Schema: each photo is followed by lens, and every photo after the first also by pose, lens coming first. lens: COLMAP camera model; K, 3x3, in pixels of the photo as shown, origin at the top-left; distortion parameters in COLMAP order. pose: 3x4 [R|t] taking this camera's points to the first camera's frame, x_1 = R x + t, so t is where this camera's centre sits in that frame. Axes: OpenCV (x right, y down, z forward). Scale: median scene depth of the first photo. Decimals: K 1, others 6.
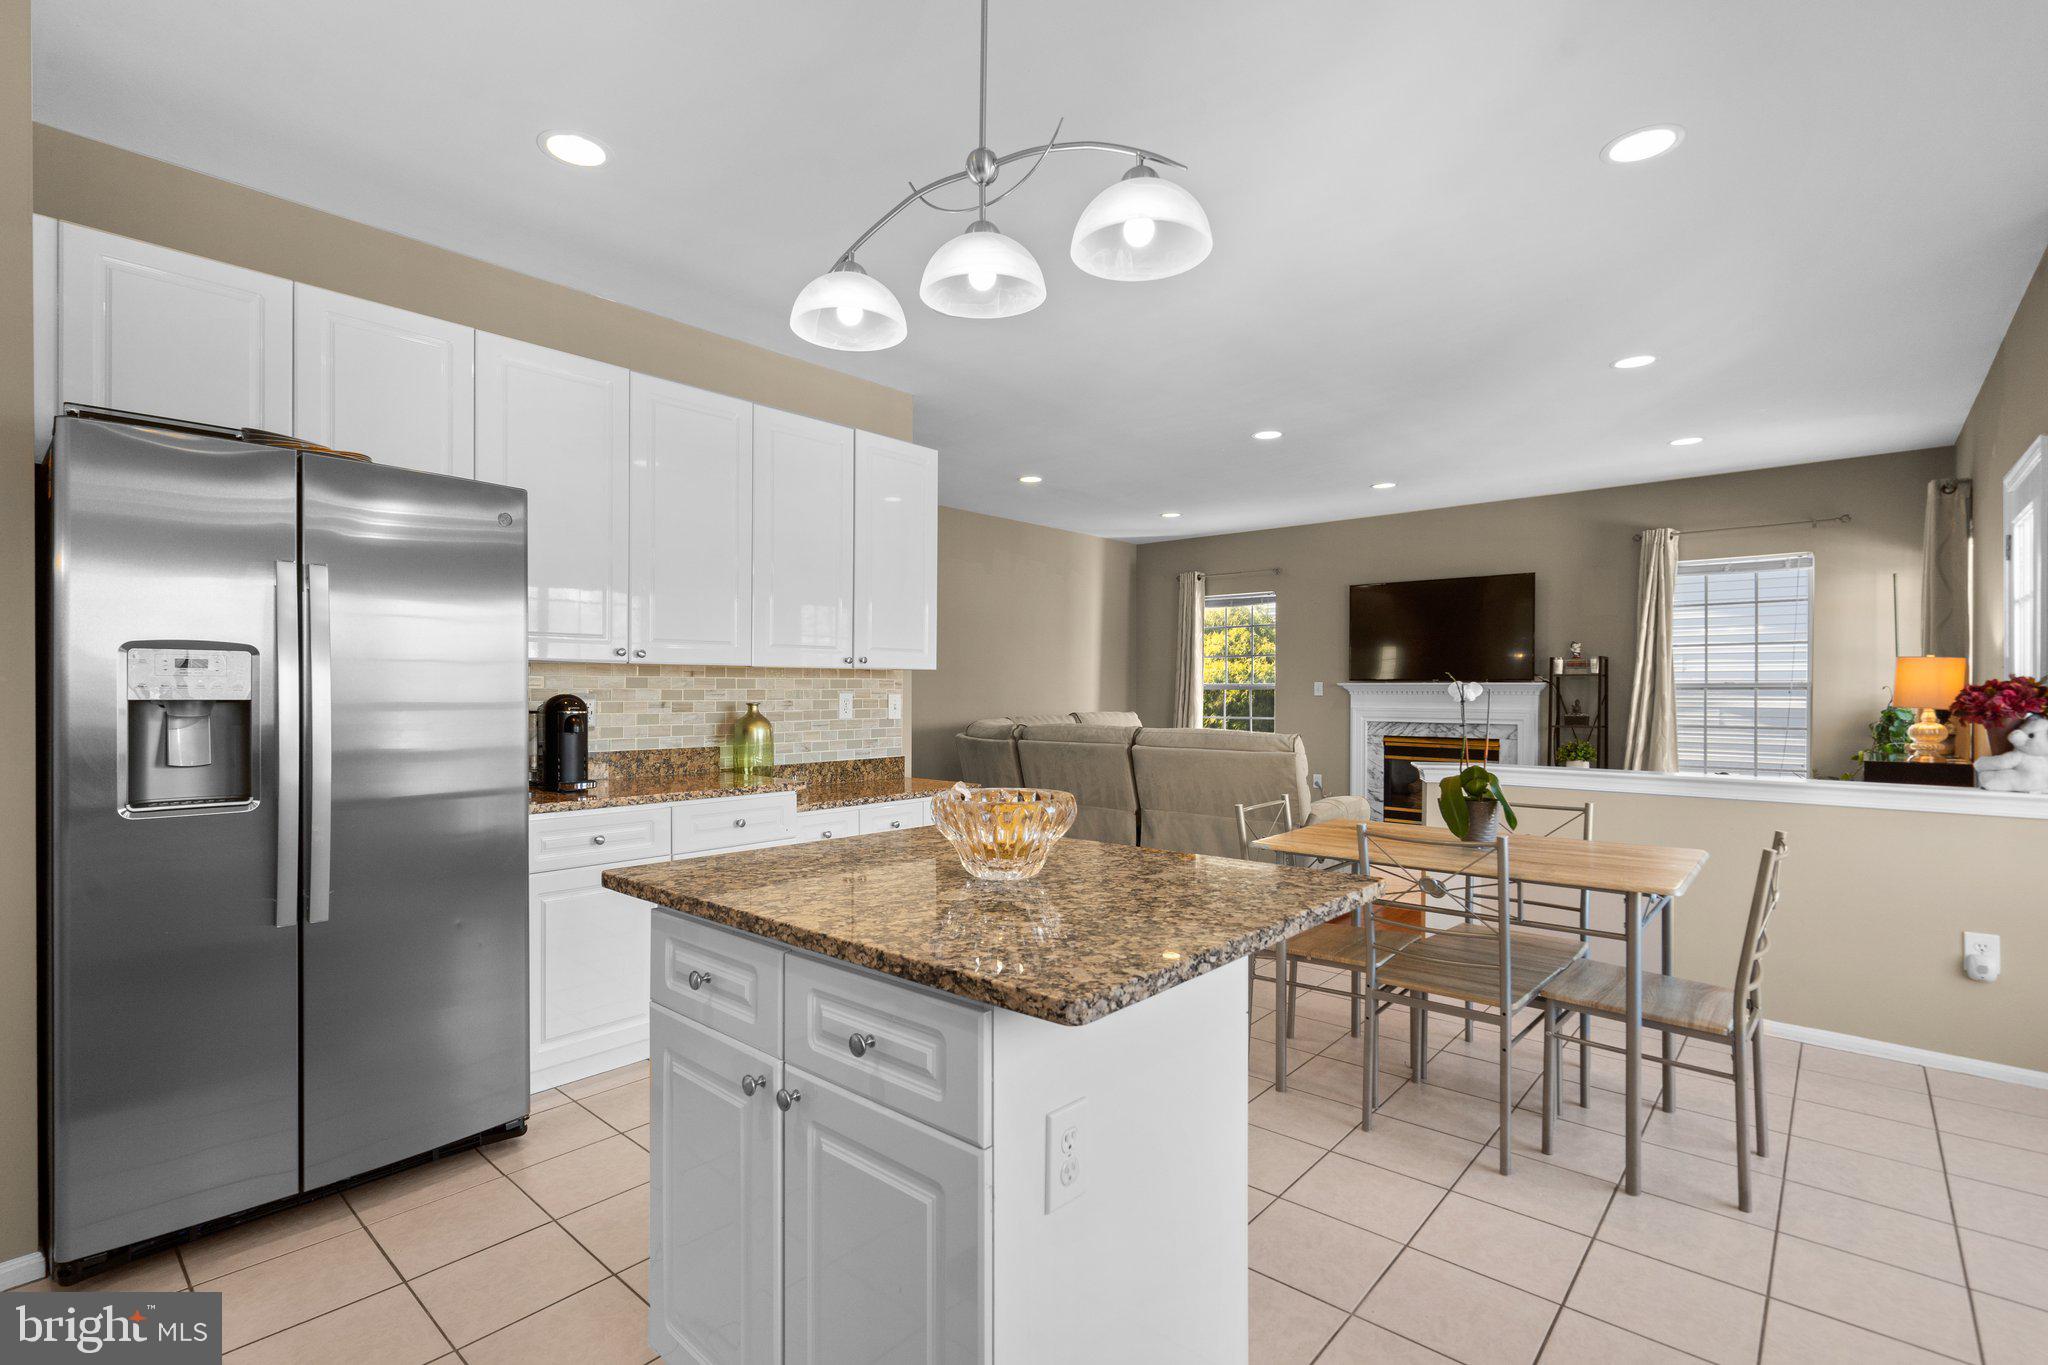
lens RADIAL K [[945.0, 0, 1024.0], [0, 945.0, 682.5], [0, 0, 1]] dist [-0.004002, -0.000315]
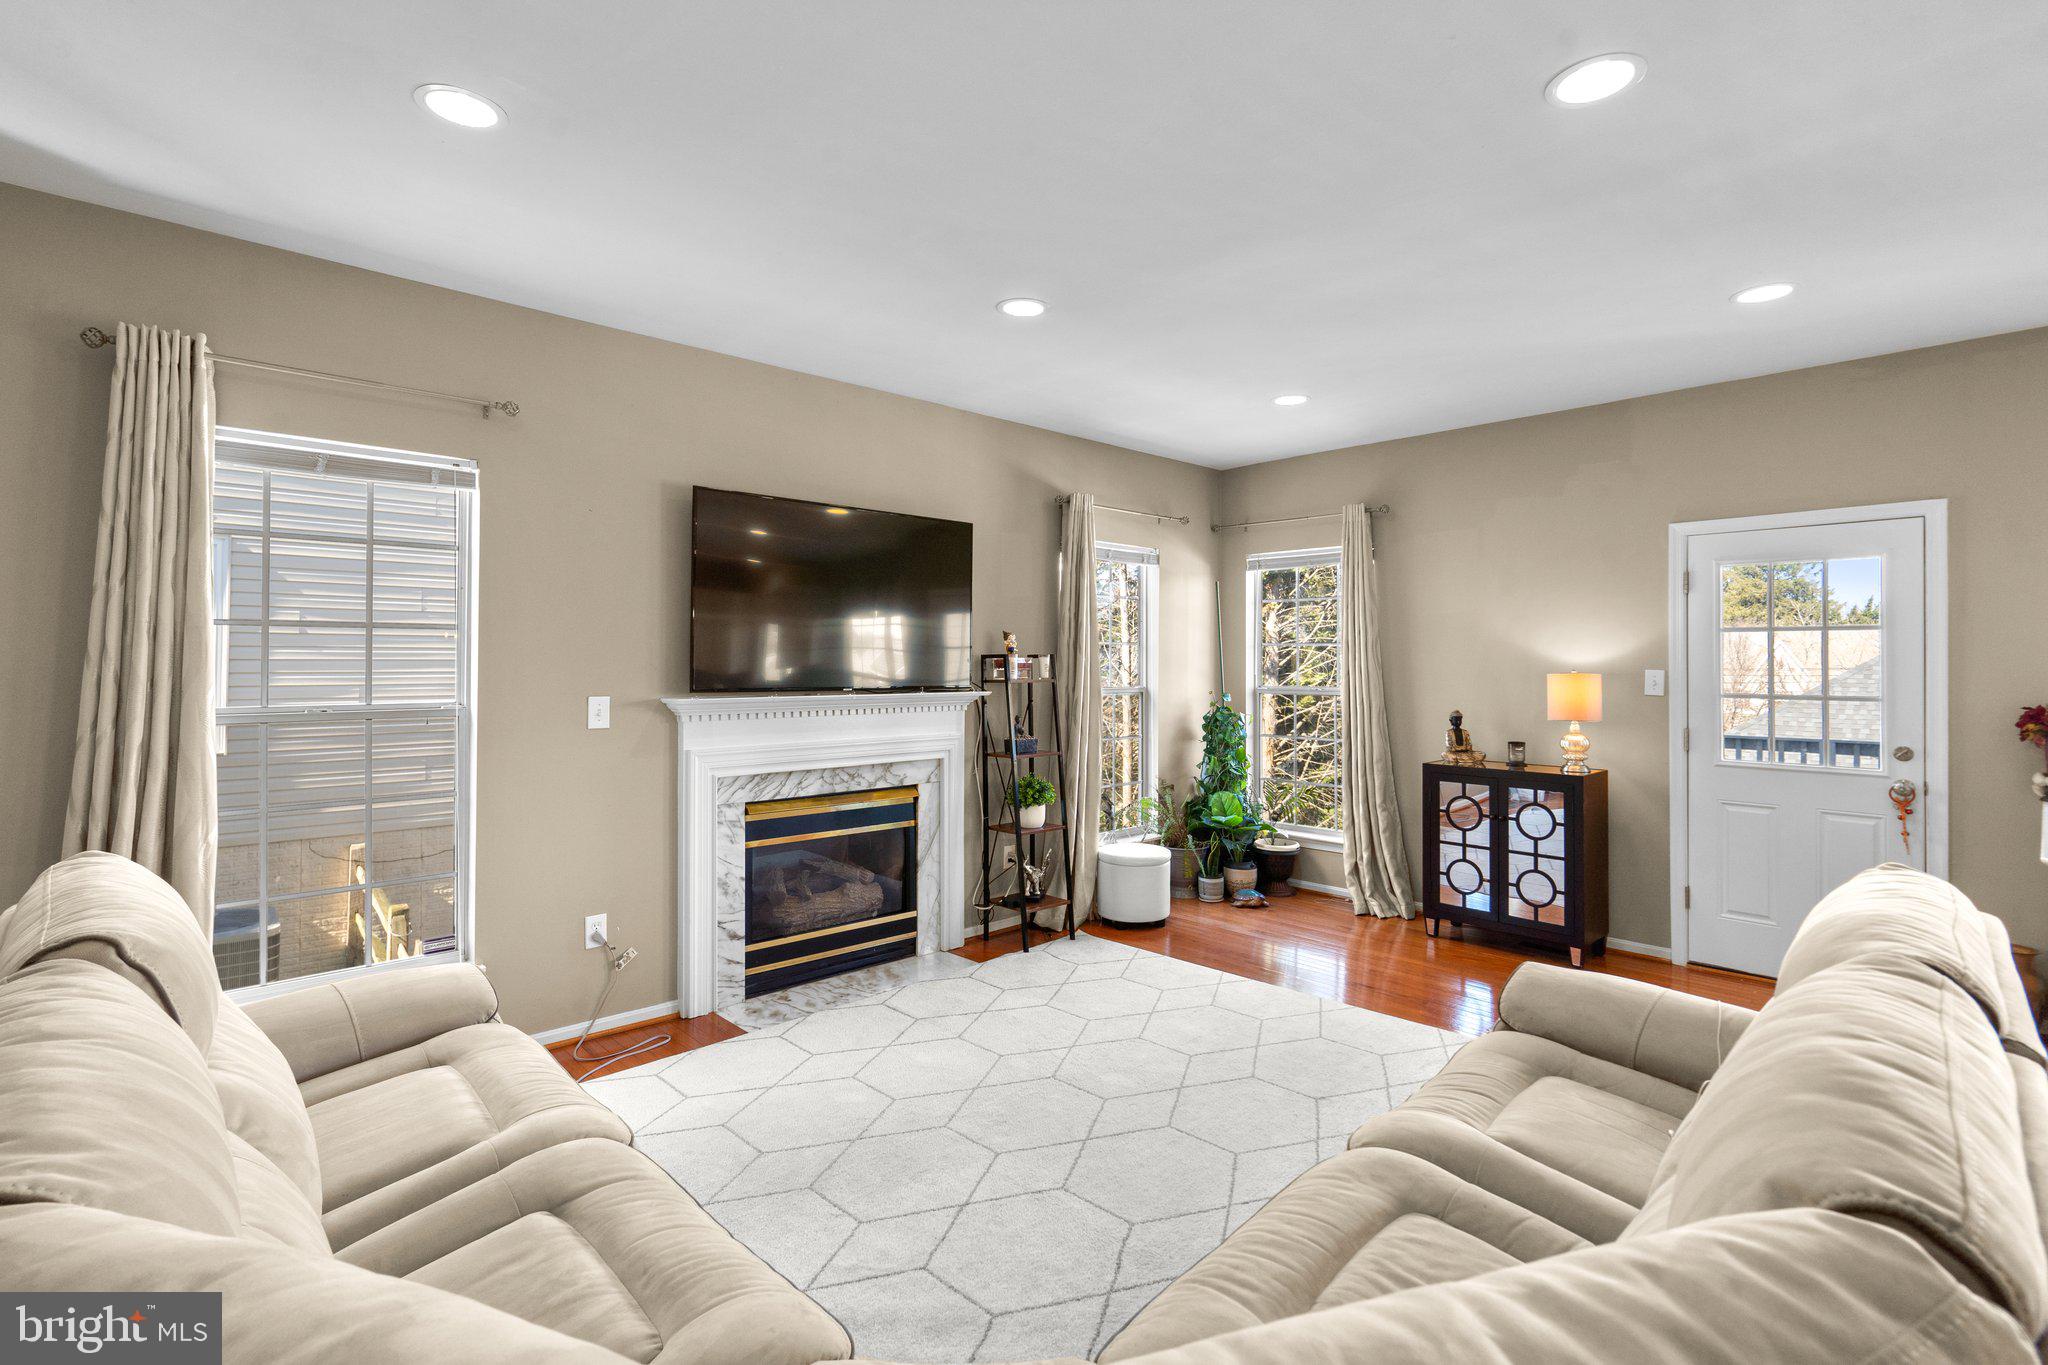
lens RADIAL K [[975.5, 0, 1017.9], [0, 975.5, 653.0], [0, 0, 1]] dist [-0.000465, 0.000042]
pose [[0.091498, 0.010638, 0.995748, -0.114962], [-0.008435, 0.999915, -0.009907, -0.018258], [-0.995769, -0.007493, 0.091580, 0.811767]]
